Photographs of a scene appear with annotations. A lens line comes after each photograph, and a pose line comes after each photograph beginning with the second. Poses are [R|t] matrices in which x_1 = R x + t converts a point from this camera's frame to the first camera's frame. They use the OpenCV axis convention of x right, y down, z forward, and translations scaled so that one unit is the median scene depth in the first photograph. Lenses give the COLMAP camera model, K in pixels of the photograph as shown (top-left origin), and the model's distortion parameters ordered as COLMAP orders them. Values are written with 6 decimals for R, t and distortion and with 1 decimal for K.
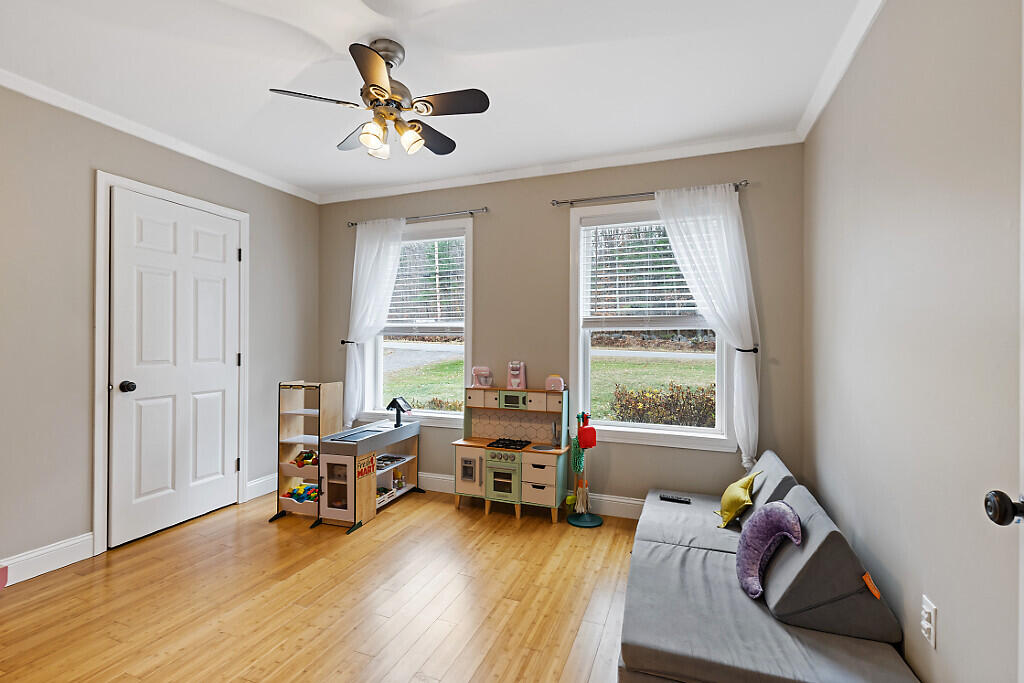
lens RADIAL K [[481.3, 0, 500.9], [0, 481.3, 341.6], [0, 0, 1]] dist [0.011104, -0.006017]
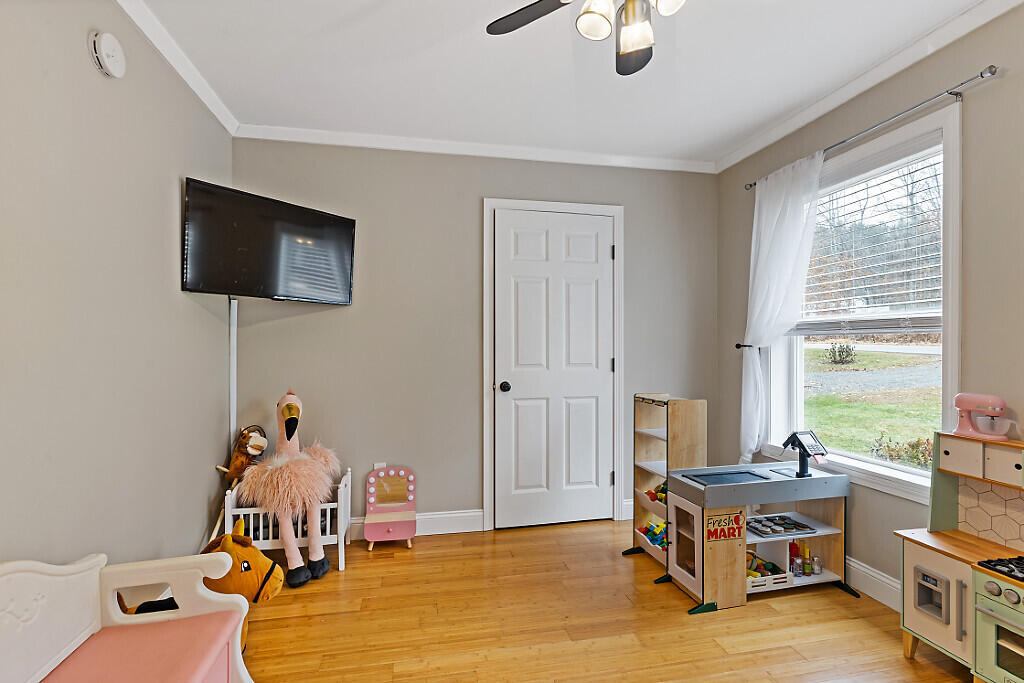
lens RADIAL K [[468.9, 0, 510.5], [0, 468.9, 344.6], [0, 0, 1]] dist [-0.001391, 0.002576]
pose [[0.535213, -0.006458, -0.844693, 0.117719], [0.004381, 0.999979, -0.004870, 0.001333], [0.844706, -0.001094, 0.535229, 0.362258]]
